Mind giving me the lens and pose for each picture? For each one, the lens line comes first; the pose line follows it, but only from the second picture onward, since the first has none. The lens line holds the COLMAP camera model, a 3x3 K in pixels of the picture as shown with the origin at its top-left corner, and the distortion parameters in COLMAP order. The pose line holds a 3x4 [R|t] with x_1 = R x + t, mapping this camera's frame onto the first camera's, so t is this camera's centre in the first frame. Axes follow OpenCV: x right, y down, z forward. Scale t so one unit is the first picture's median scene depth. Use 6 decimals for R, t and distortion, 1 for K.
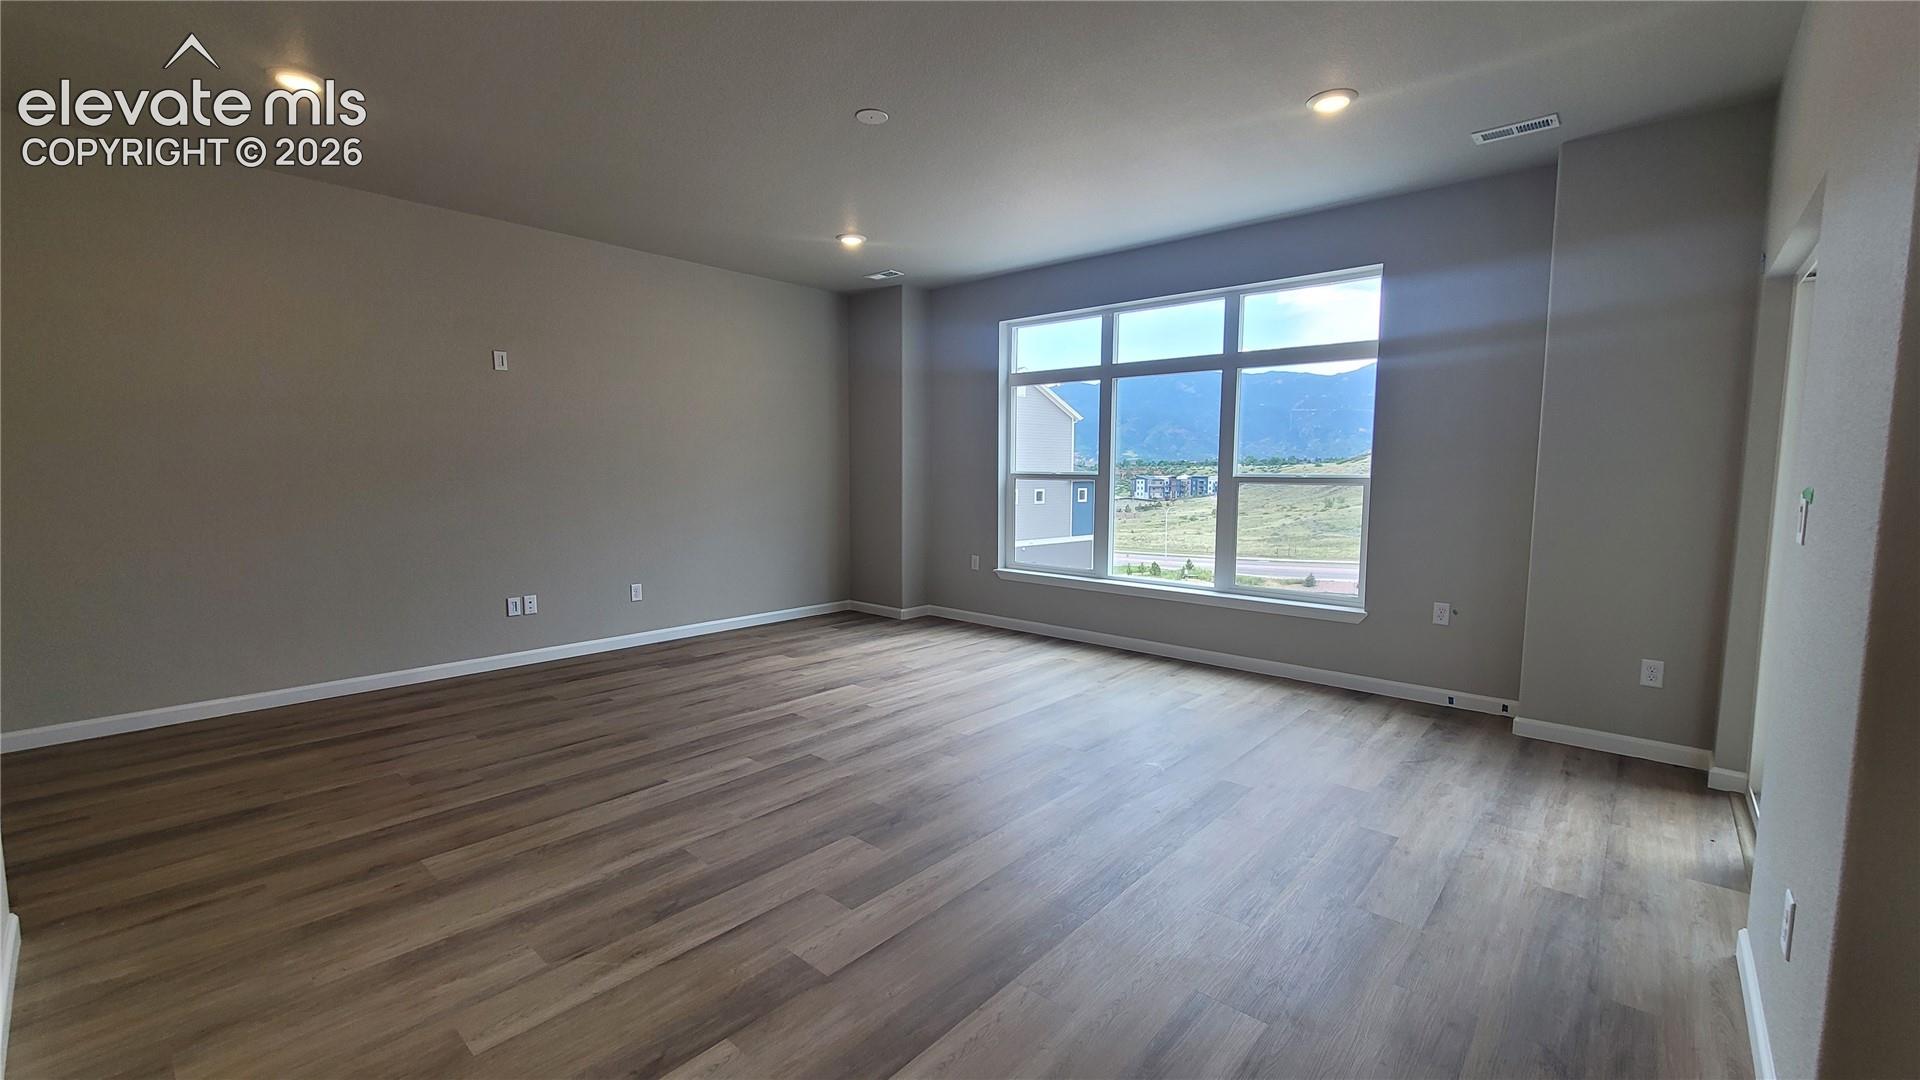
lens RADIAL K [[784.6, 0, 964.7], [0, 784.6, 543.4], [0, 0, 1]] dist [-0.000551, 0.000581]
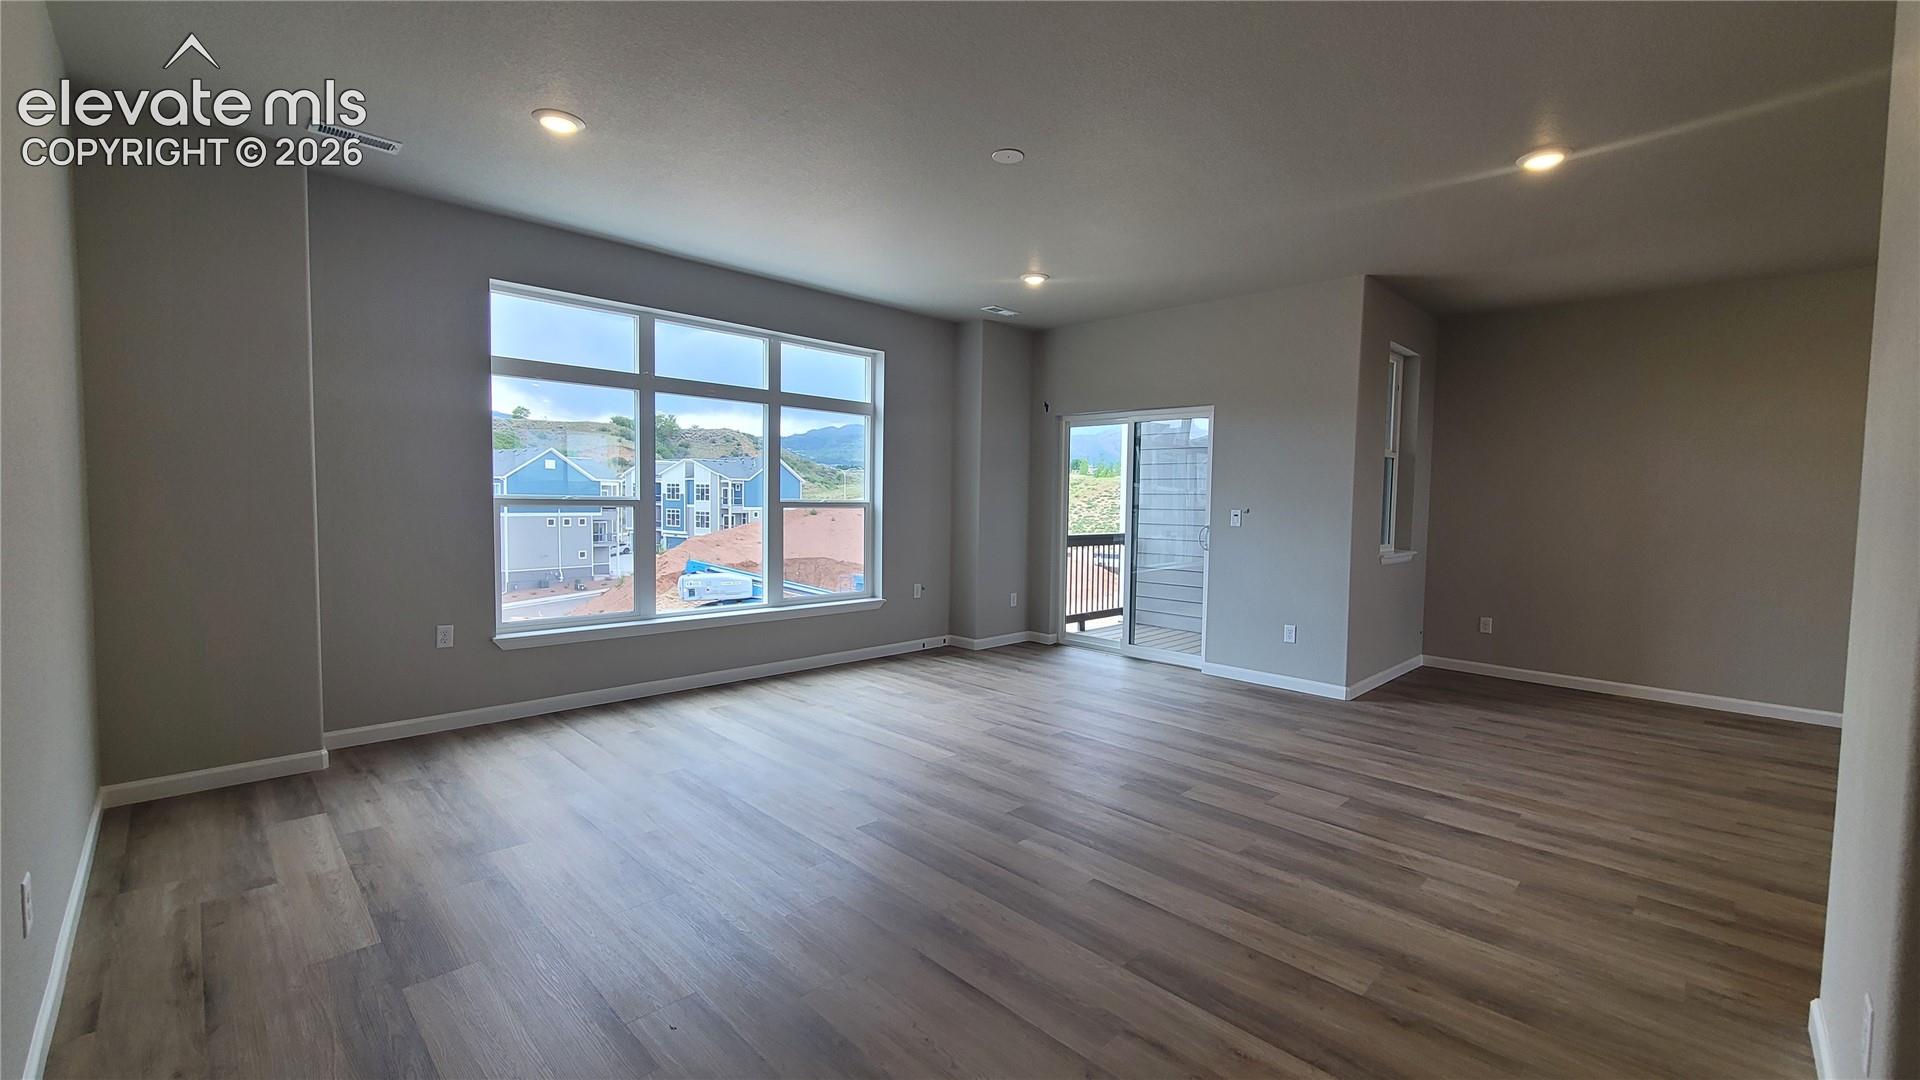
lens RADIAL K [[785.9, 0, 969.3], [0, 785.9, 544.3], [0, 0, 1]] dist [-0.007085, -0.000303]
pose [[0.052004, -0.061773, 0.996734, -1.345581], [0.079261, 0.995192, 0.057542, -0.120627], [-0.995497, 0.076010, 0.056650, 1.196409]]
